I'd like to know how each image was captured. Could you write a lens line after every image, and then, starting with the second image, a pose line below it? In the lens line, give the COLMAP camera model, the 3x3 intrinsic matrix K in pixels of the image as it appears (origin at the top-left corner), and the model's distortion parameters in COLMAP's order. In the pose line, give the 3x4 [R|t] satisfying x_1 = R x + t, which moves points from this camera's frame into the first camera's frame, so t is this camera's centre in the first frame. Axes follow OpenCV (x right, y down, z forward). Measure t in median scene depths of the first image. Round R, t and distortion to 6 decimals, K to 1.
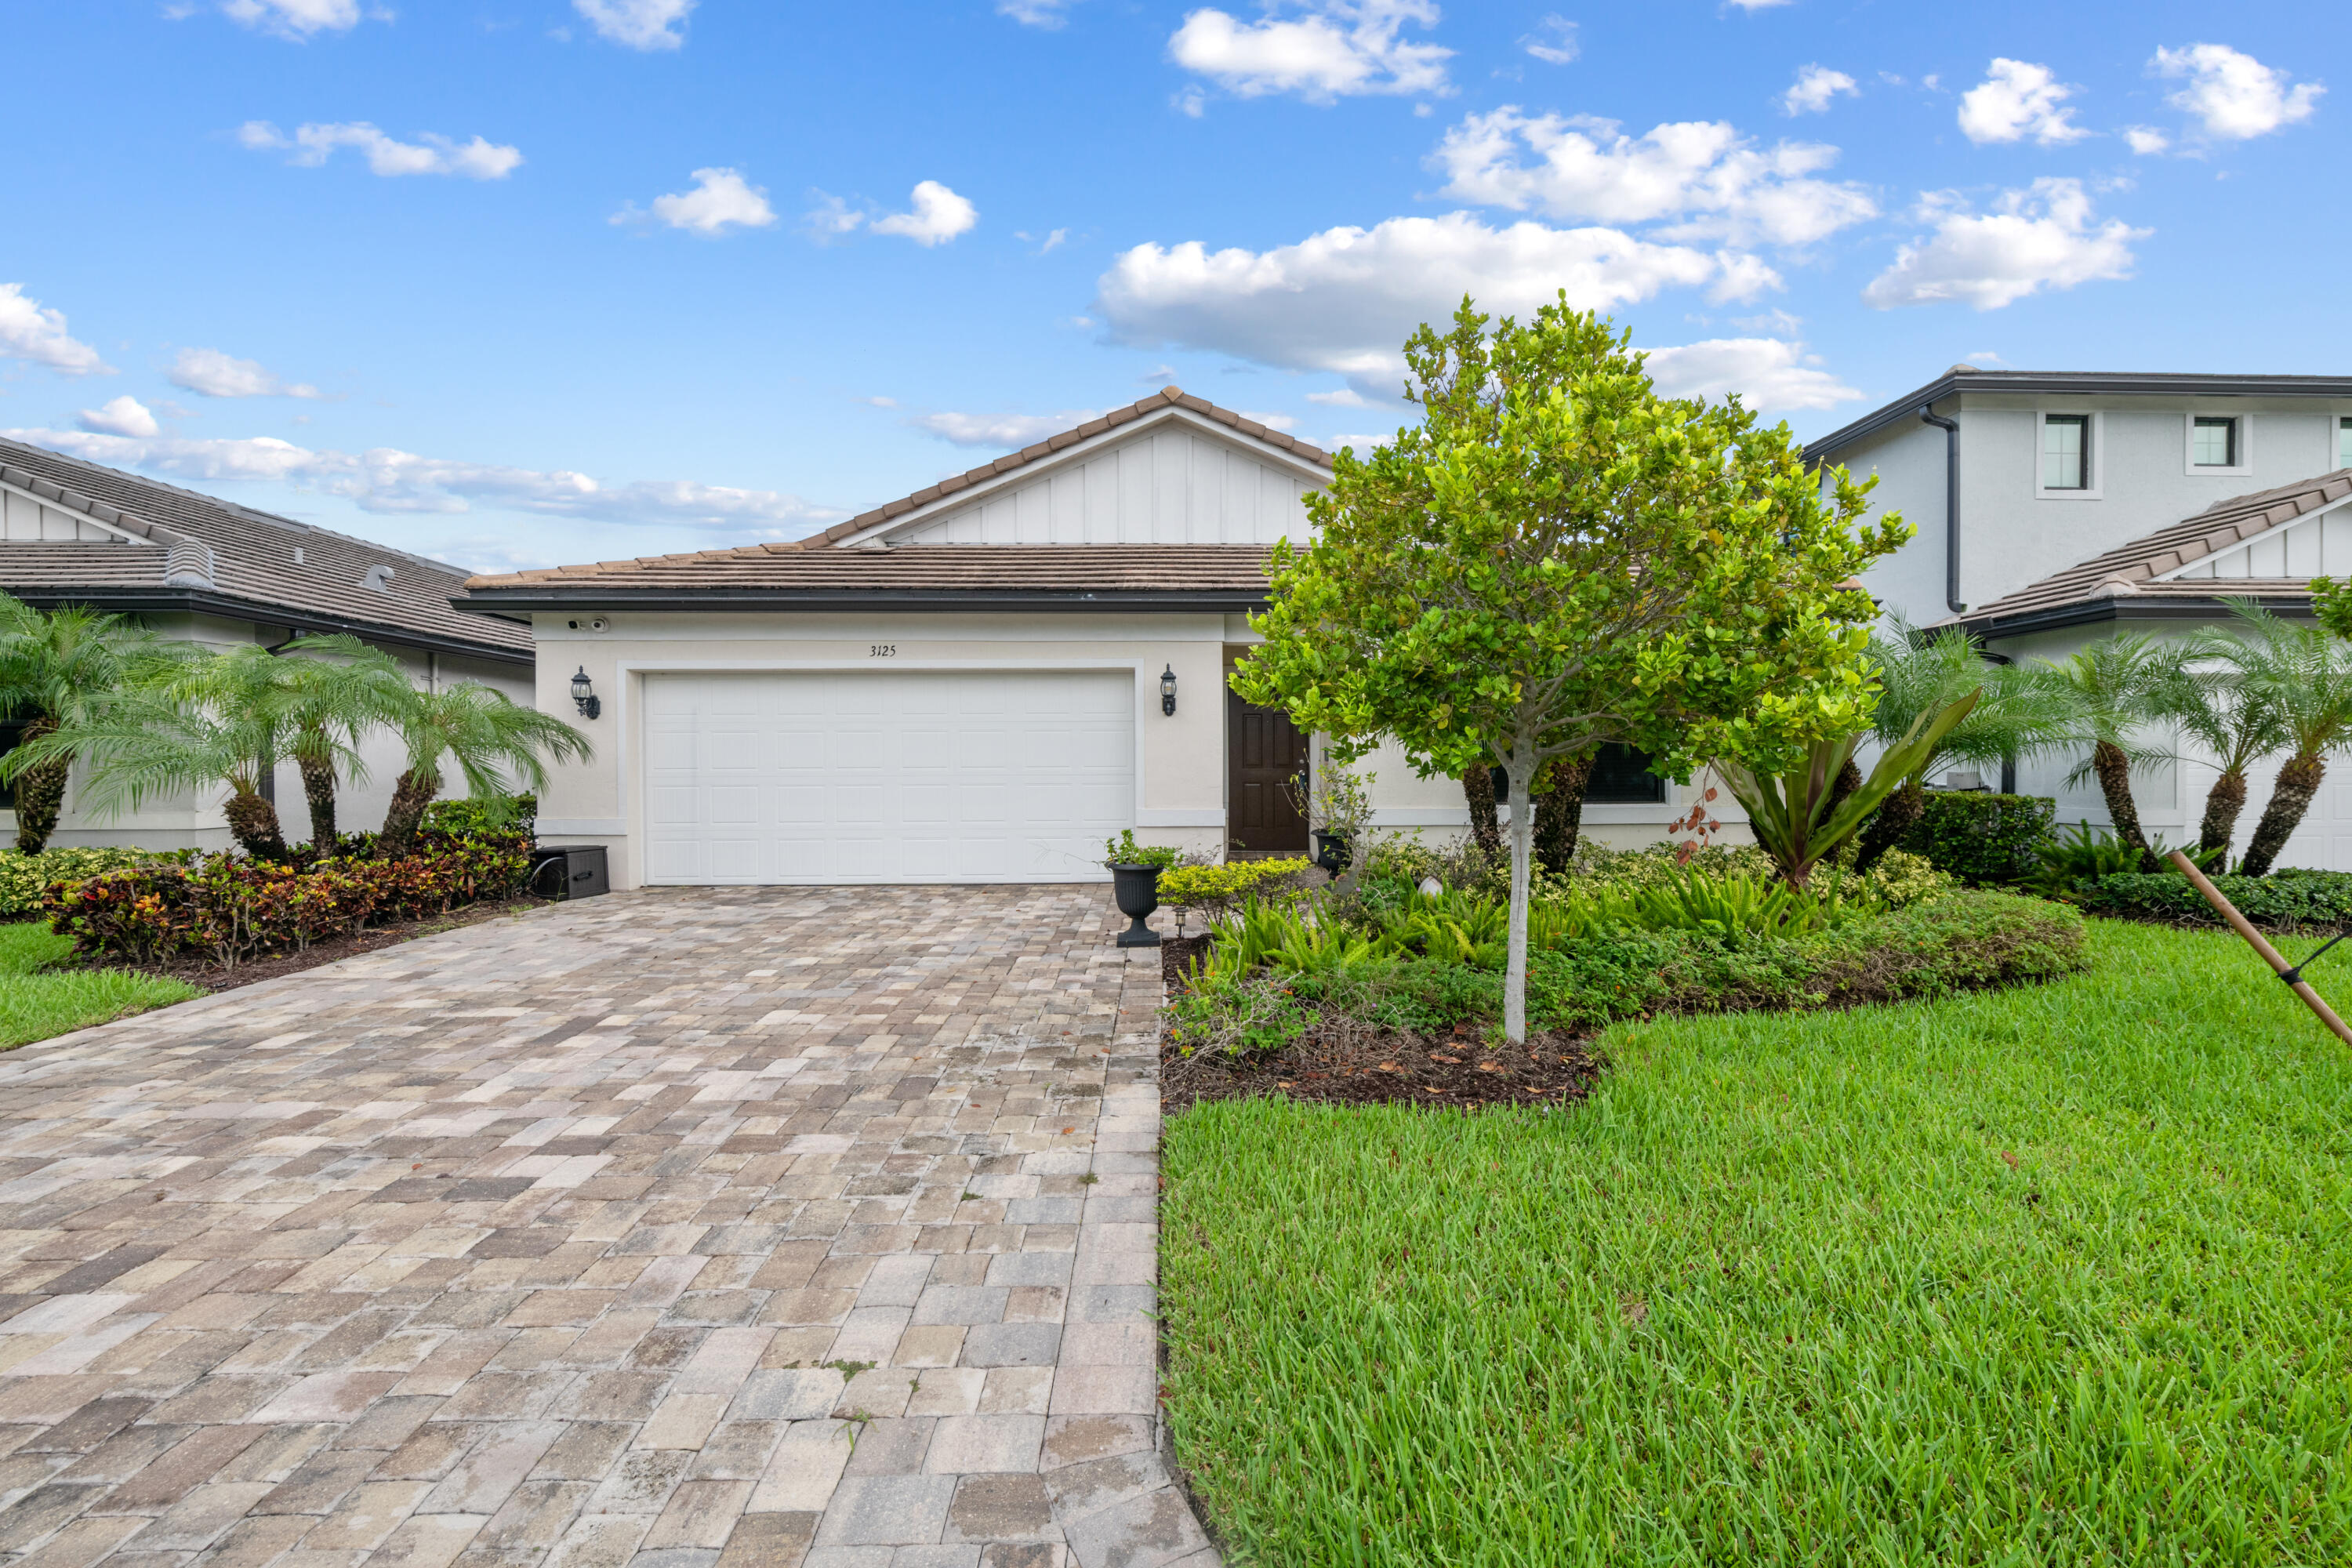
lens RADIAL K [[935.6, 0, 1181.7], [0, 935.6, 783.2], [0, 0, 1]] dist [0.000755, -0.002251]
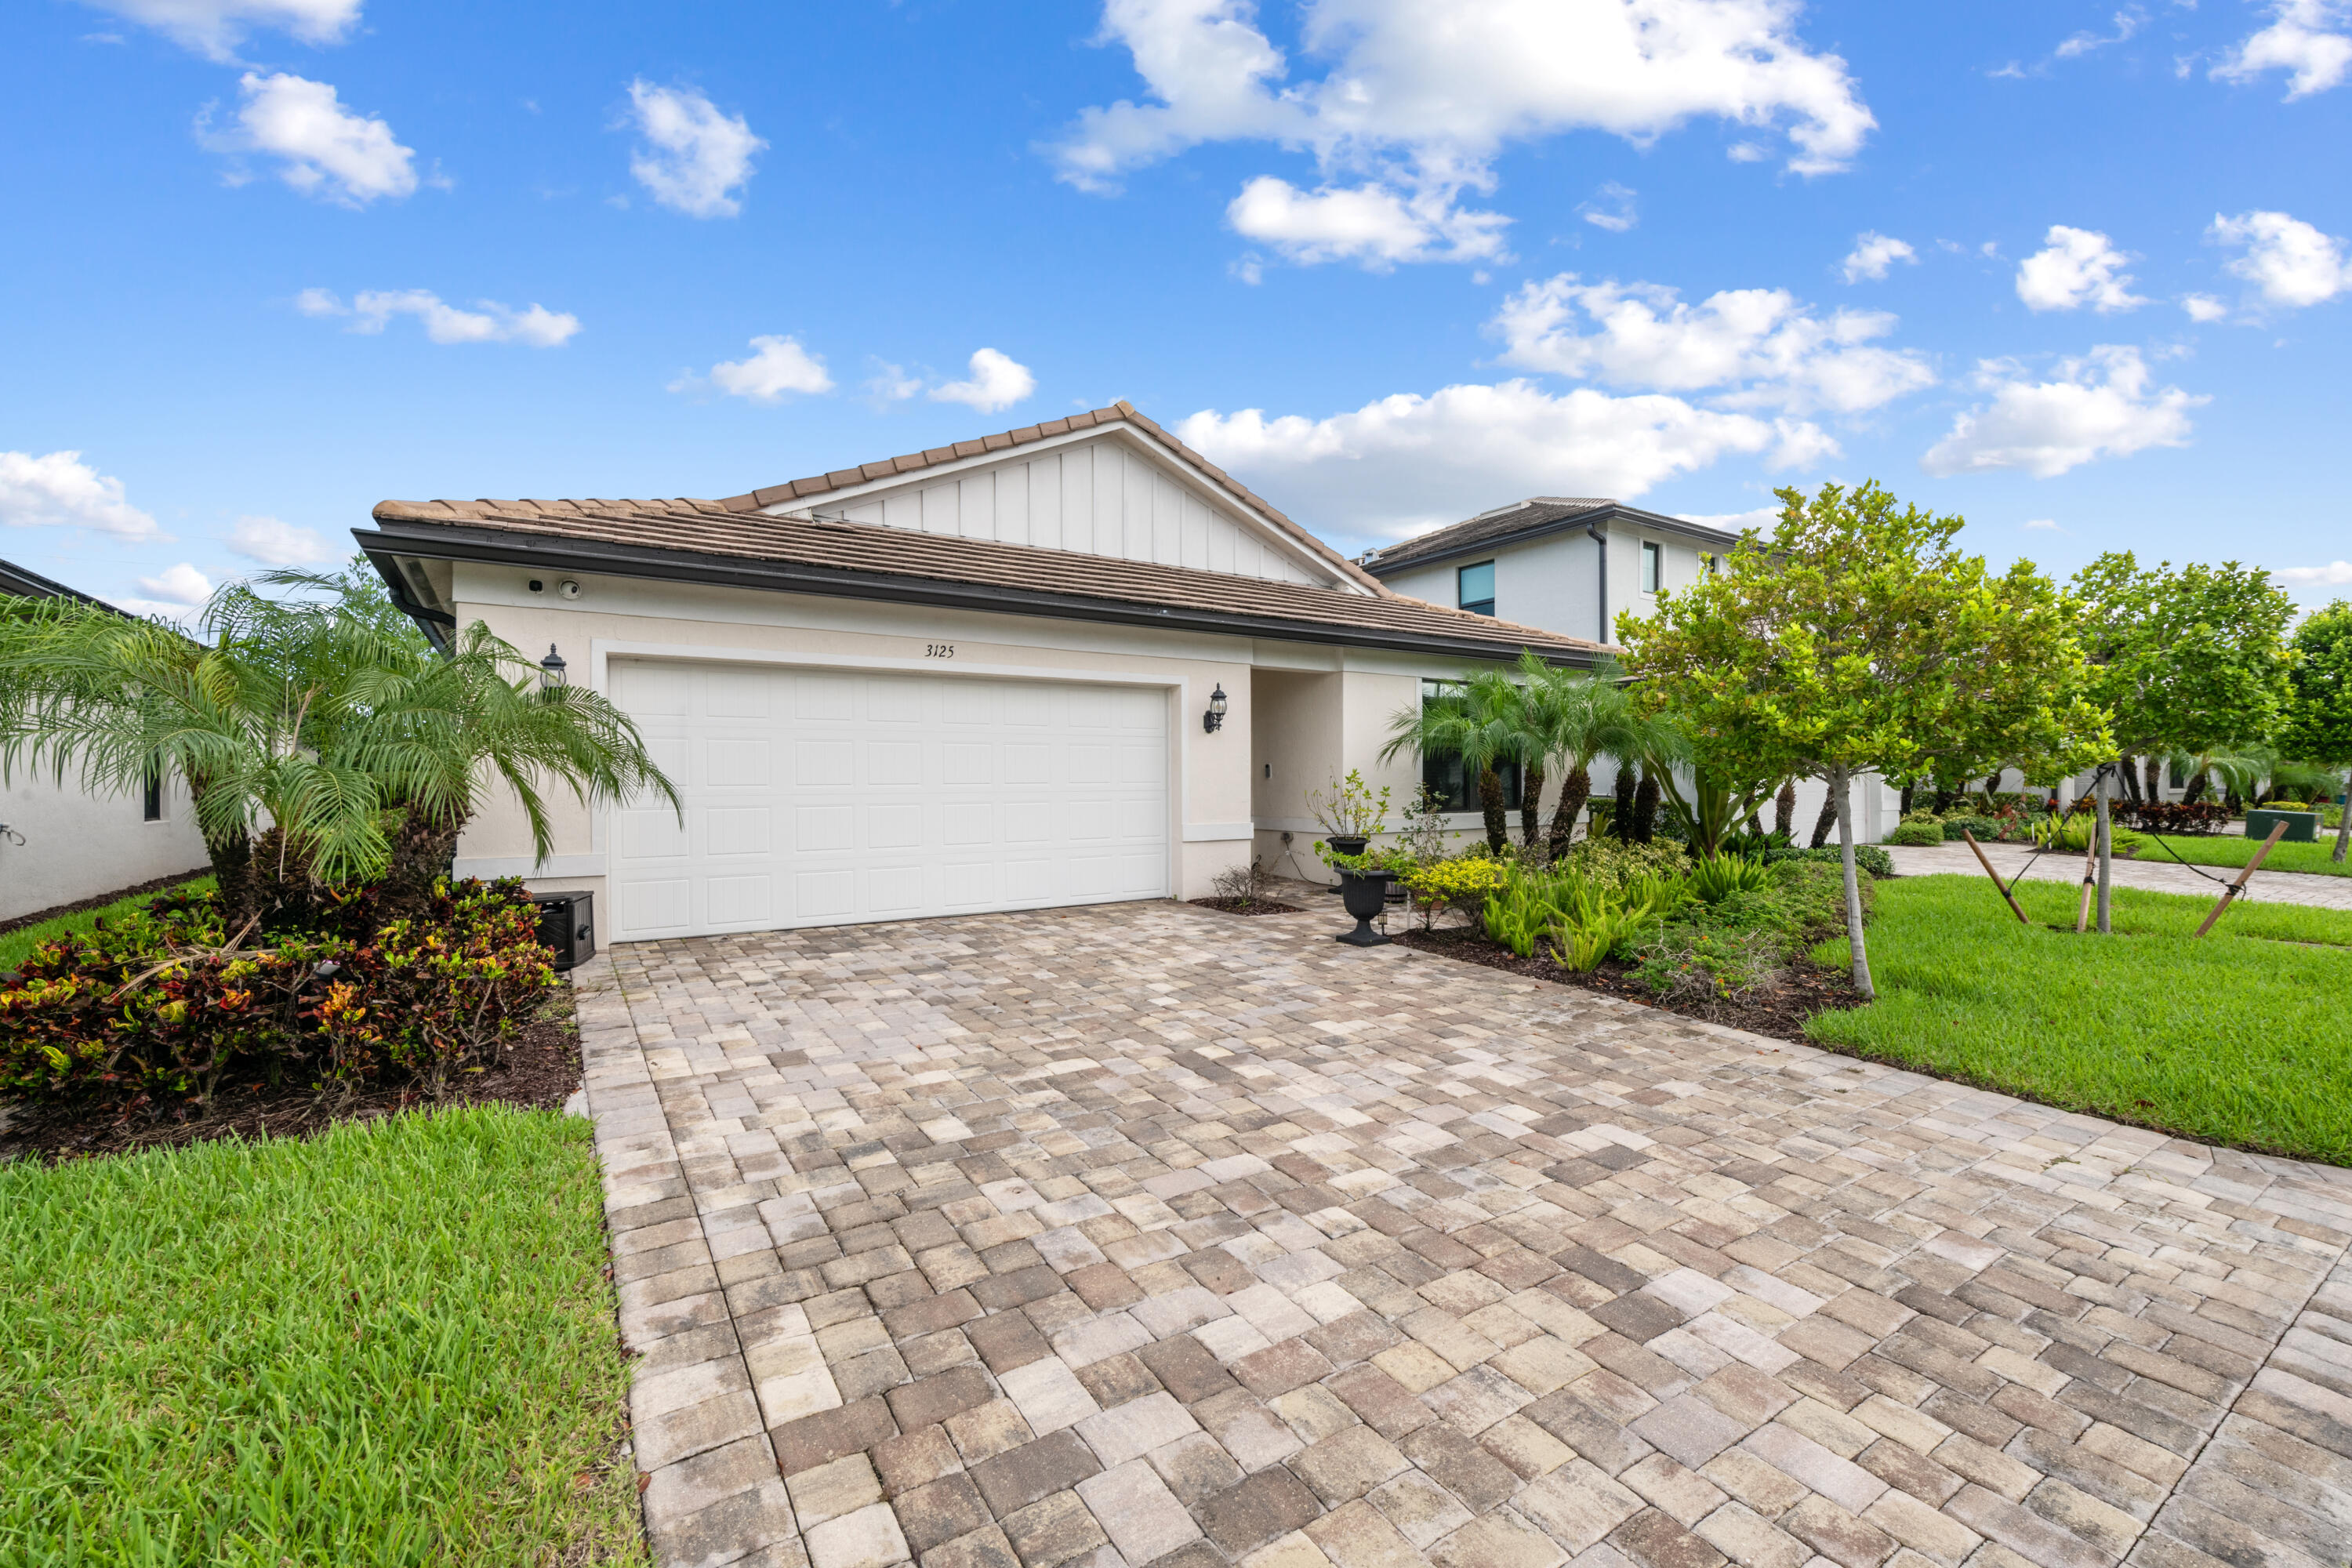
lens RADIAL K [[990.7, 0, 1196.3], [0, 990.7, 776.9], [0, 0, 1]] dist [0.008752, -0.000490]
pose [[0.842593, 0.001381, 0.538549, -0.663932], [0.008369, 0.999842, -0.015656, -0.006365], [-0.538486, 0.017699, 0.842449, 0.088884]]
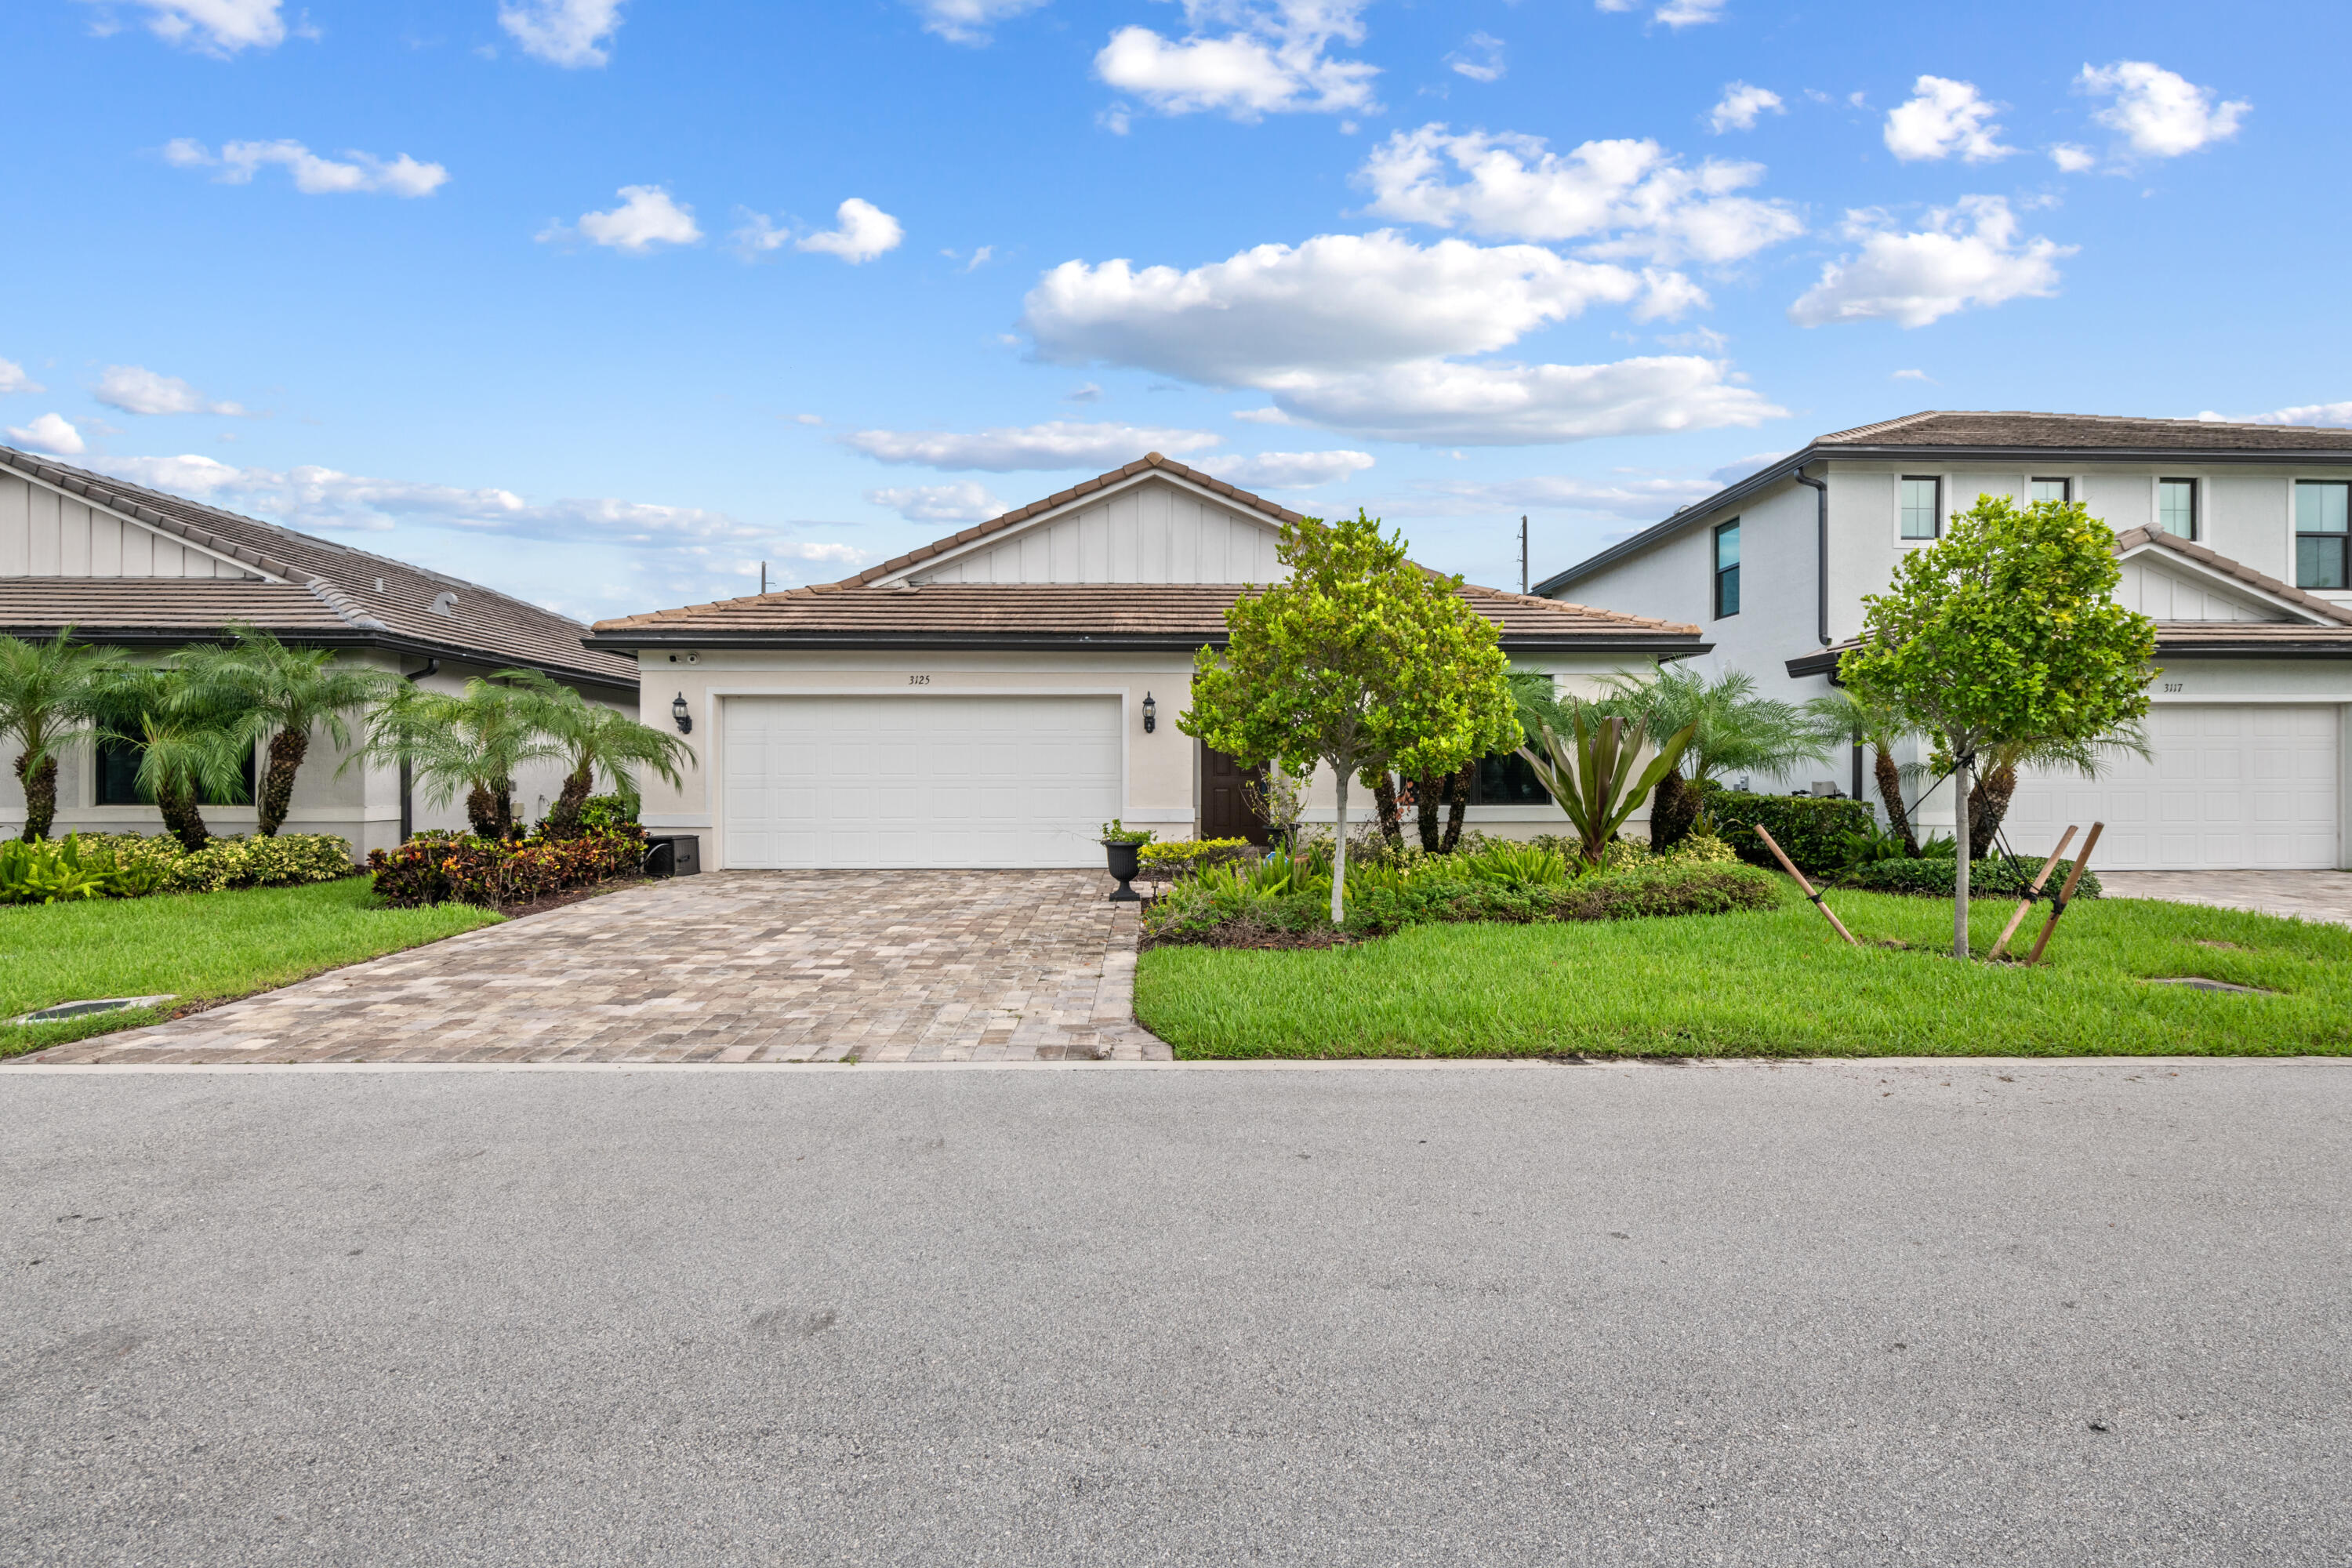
lens RADIAL K [[1110.8, 0, 1174.0], [0, 1110.8, 781.1], [0, 0, 1]] dist [0.002584, 0.000155]
pose [[0.999994, 0.003269, -0.001029, 0.021969], [-0.003285, 0.999869, -0.015823, 0.016097], [0.000978, 0.015826, 0.999874, -0.504794]]
